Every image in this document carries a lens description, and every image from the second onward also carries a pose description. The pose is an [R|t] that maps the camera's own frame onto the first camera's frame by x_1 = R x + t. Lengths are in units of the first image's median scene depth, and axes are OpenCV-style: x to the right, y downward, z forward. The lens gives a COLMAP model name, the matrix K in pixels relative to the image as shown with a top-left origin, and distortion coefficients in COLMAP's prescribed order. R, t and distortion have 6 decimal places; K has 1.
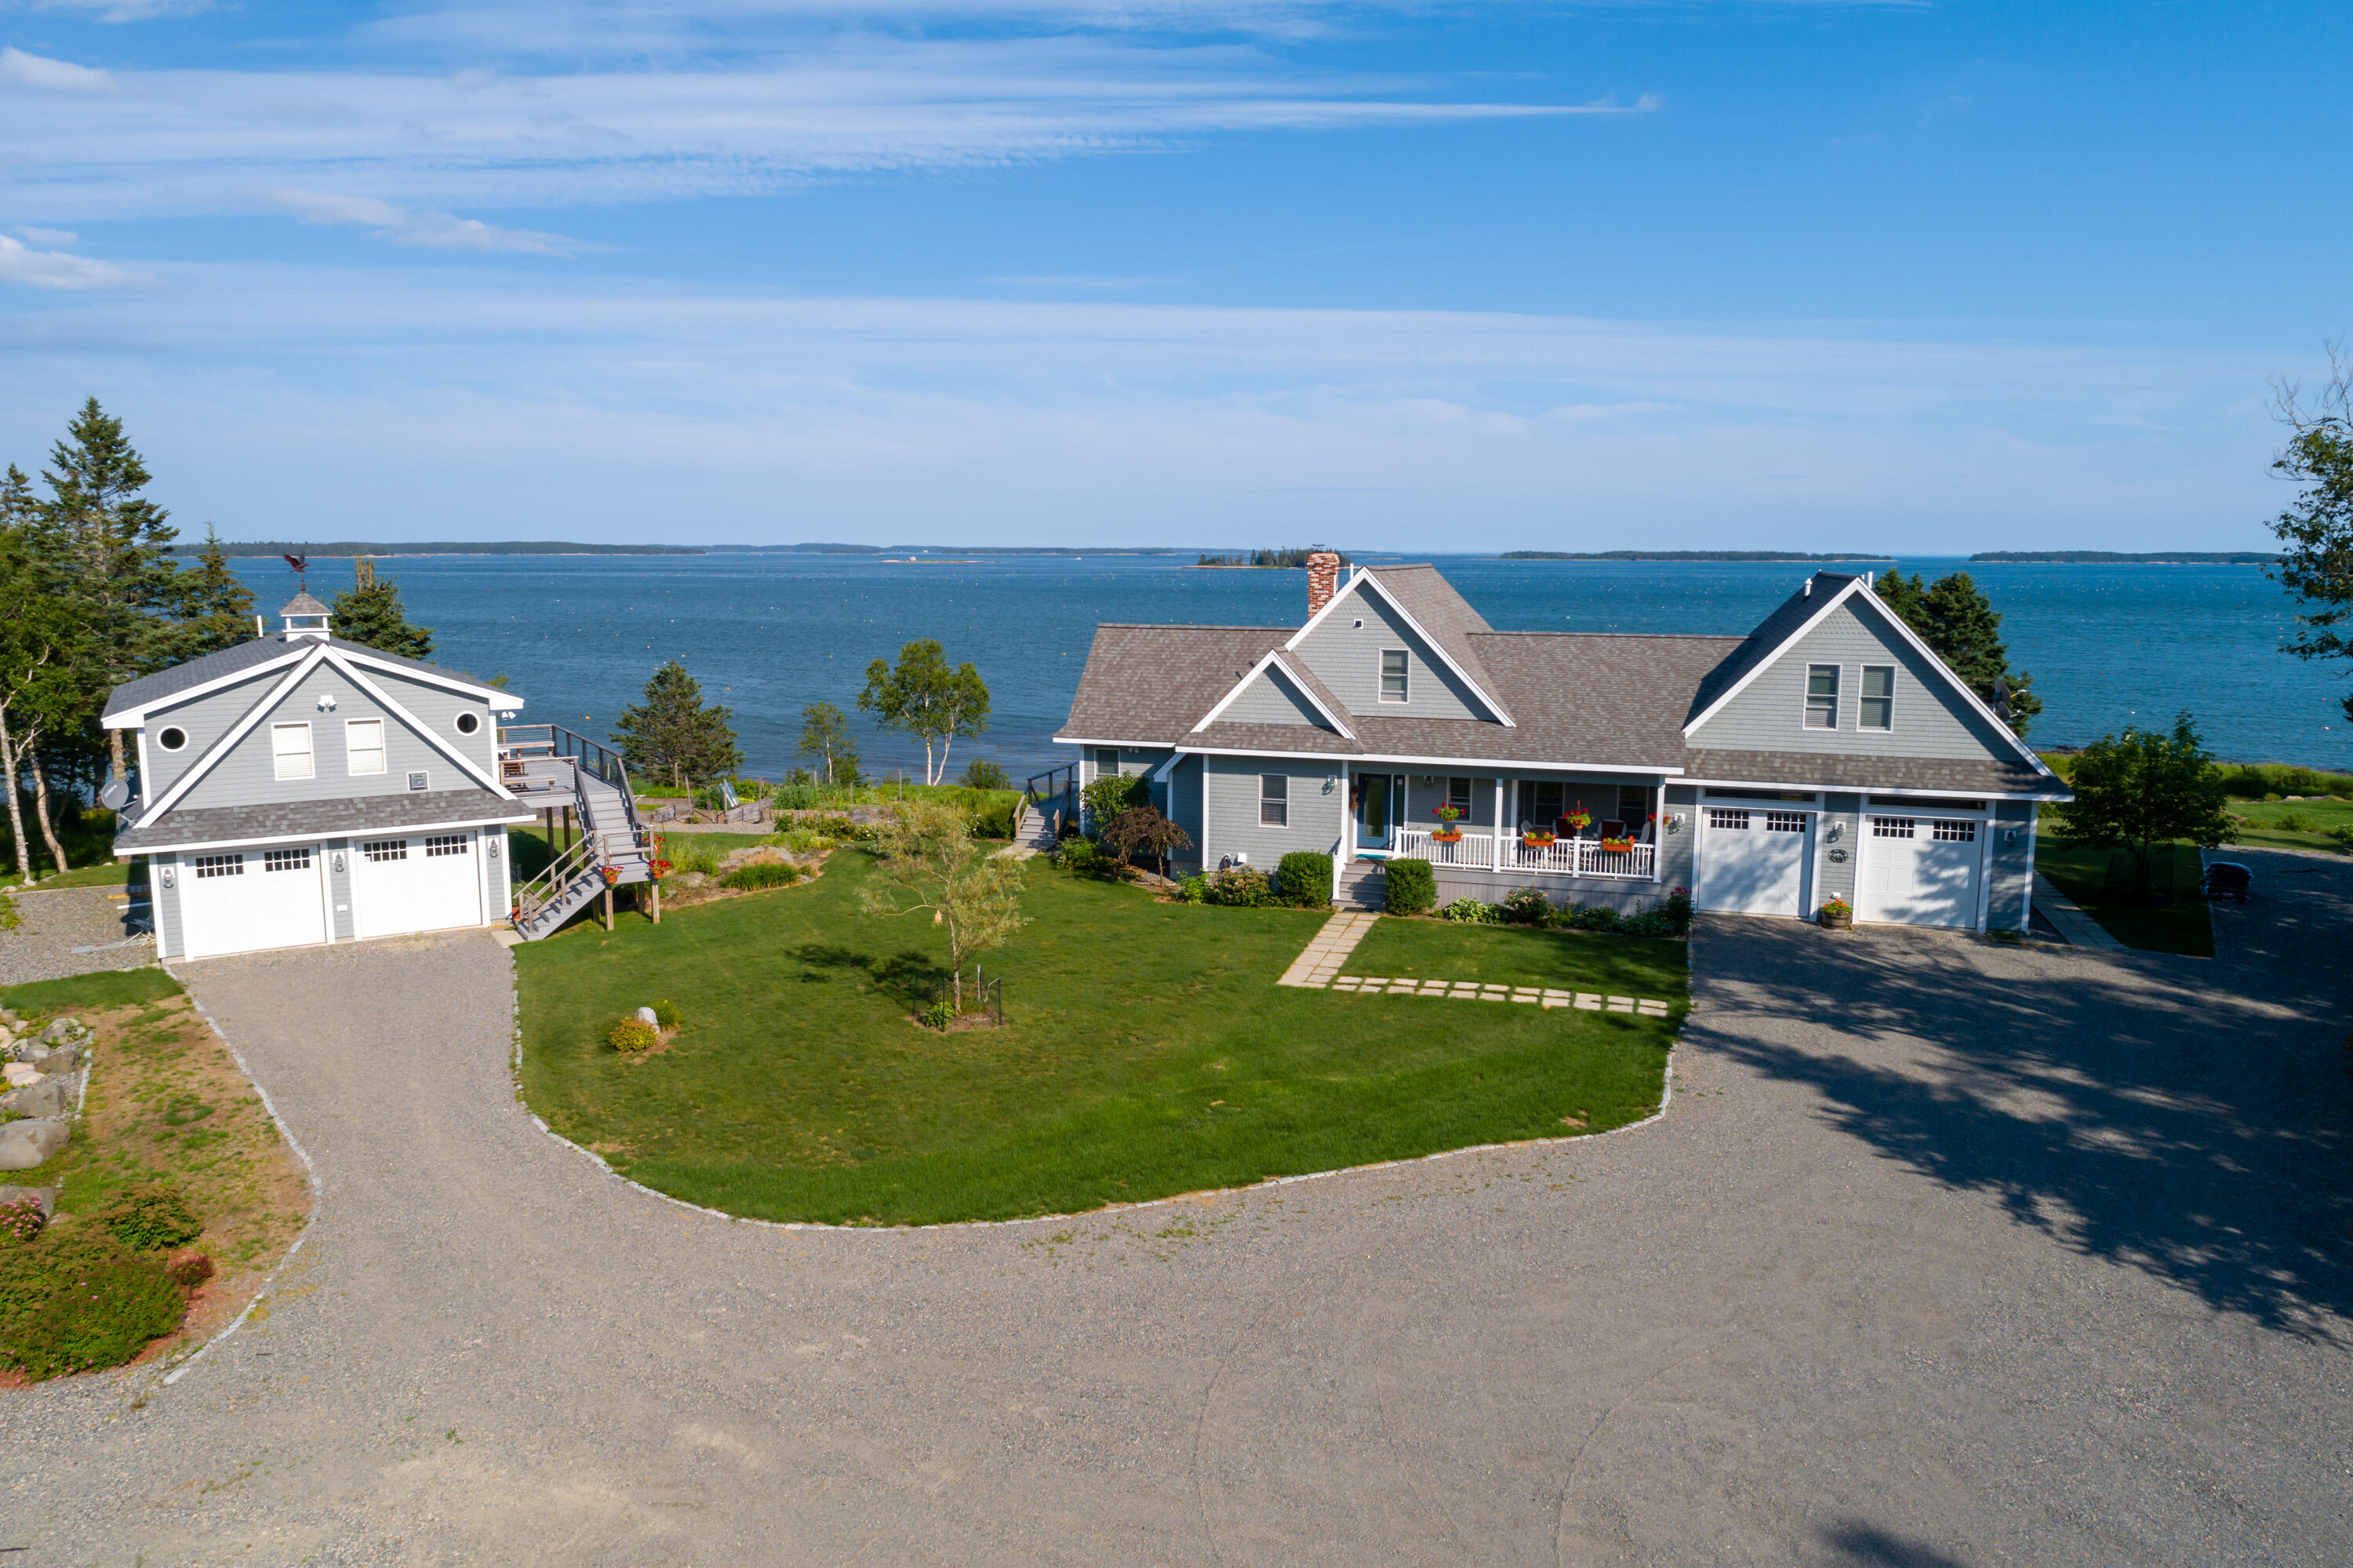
lens RADIAL K [[1570.9, 0, 1185.3], [0, 1570.9, 773.9], [0, 0, 1]] dist [-0.008890, -0.000611]
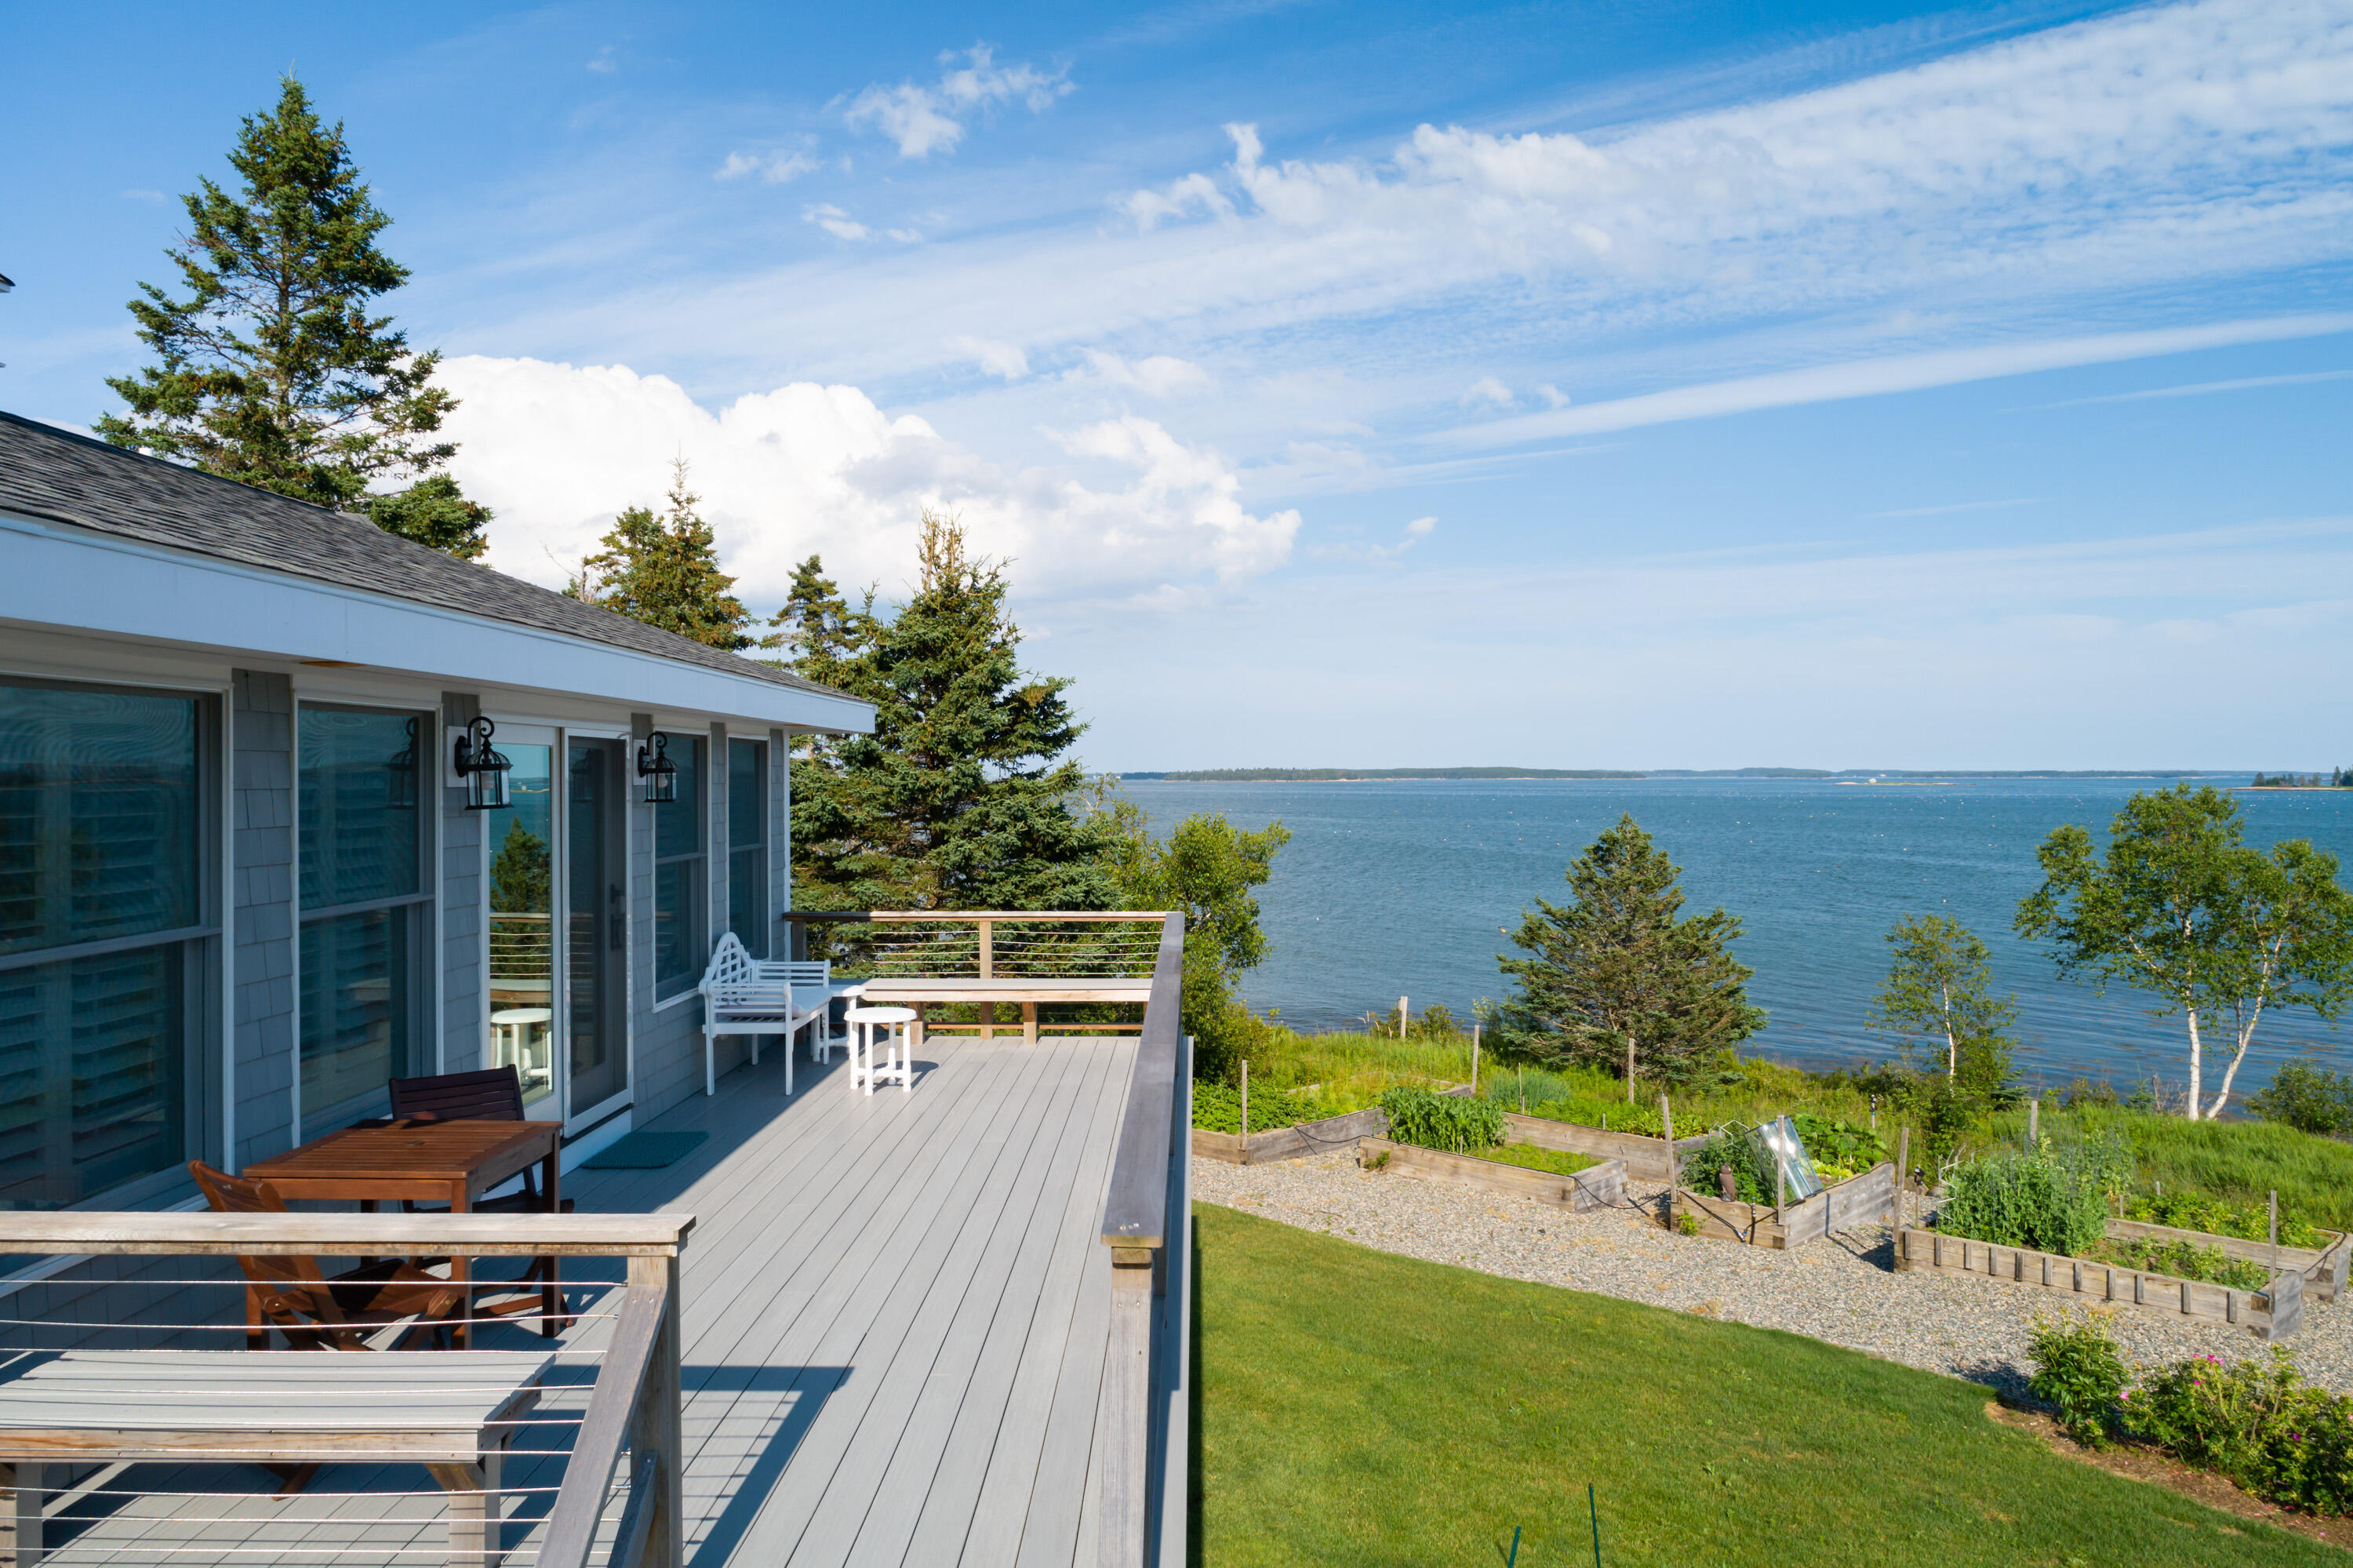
lens RADIAL K [[1570.9, 0, 1185.3], [0, 1570.9, 773.9], [0, 0, 1]] dist [-0.008890, -0.000611]
pose [[0.837063, -0.005379, -0.547080, -0.170926], [-0.073152, 0.989873, -0.121659, -0.014483], [0.542194, 0.141856, 0.828193, 0.508480]]
